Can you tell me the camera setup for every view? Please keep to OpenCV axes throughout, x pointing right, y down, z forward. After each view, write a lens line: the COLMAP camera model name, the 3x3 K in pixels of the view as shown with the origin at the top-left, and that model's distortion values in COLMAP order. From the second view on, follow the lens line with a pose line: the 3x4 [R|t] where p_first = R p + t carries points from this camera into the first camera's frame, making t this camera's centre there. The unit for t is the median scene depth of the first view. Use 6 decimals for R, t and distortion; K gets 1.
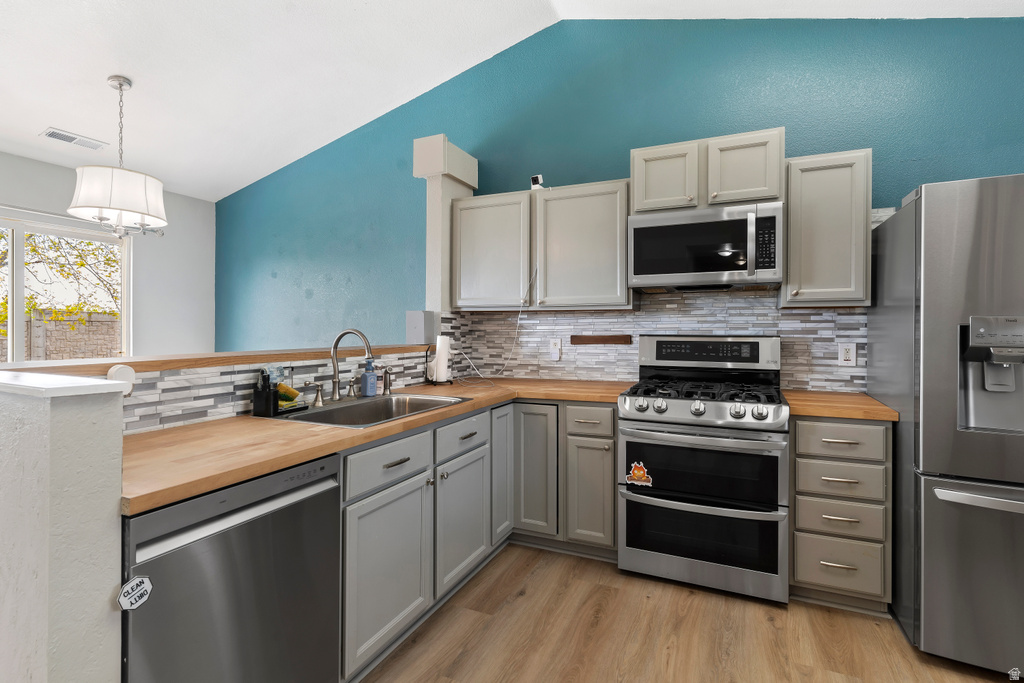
lens RADIAL K [[498.1, 0, 511.9], [0, 498.1, 328.4], [0, 0, 1]] dist [0.003517, 0.000591]
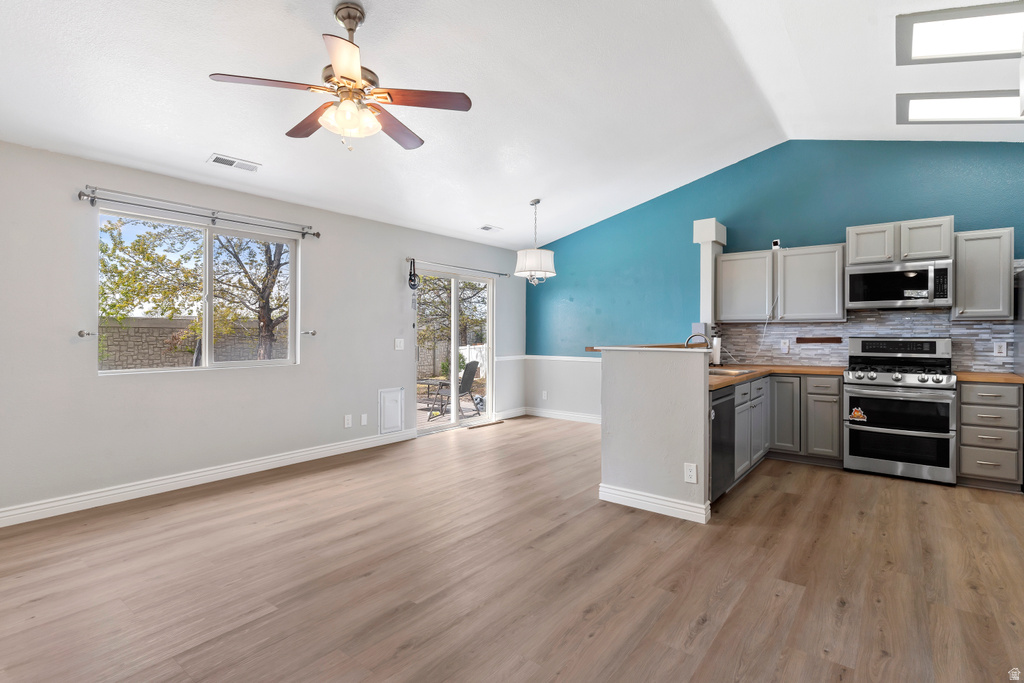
lens RADIAL K [[495.8, 0, 508.1], [0, 495.8, 333.0], [0, 0, 1]] dist [0.000187, -0.000778]
pose [[0.970534, -0.000774, -0.240961, -0.492901], [0.000325, 0.999998, -0.001904, 0.002754], [0.240962, 0.001770, 0.970533, -0.951151]]
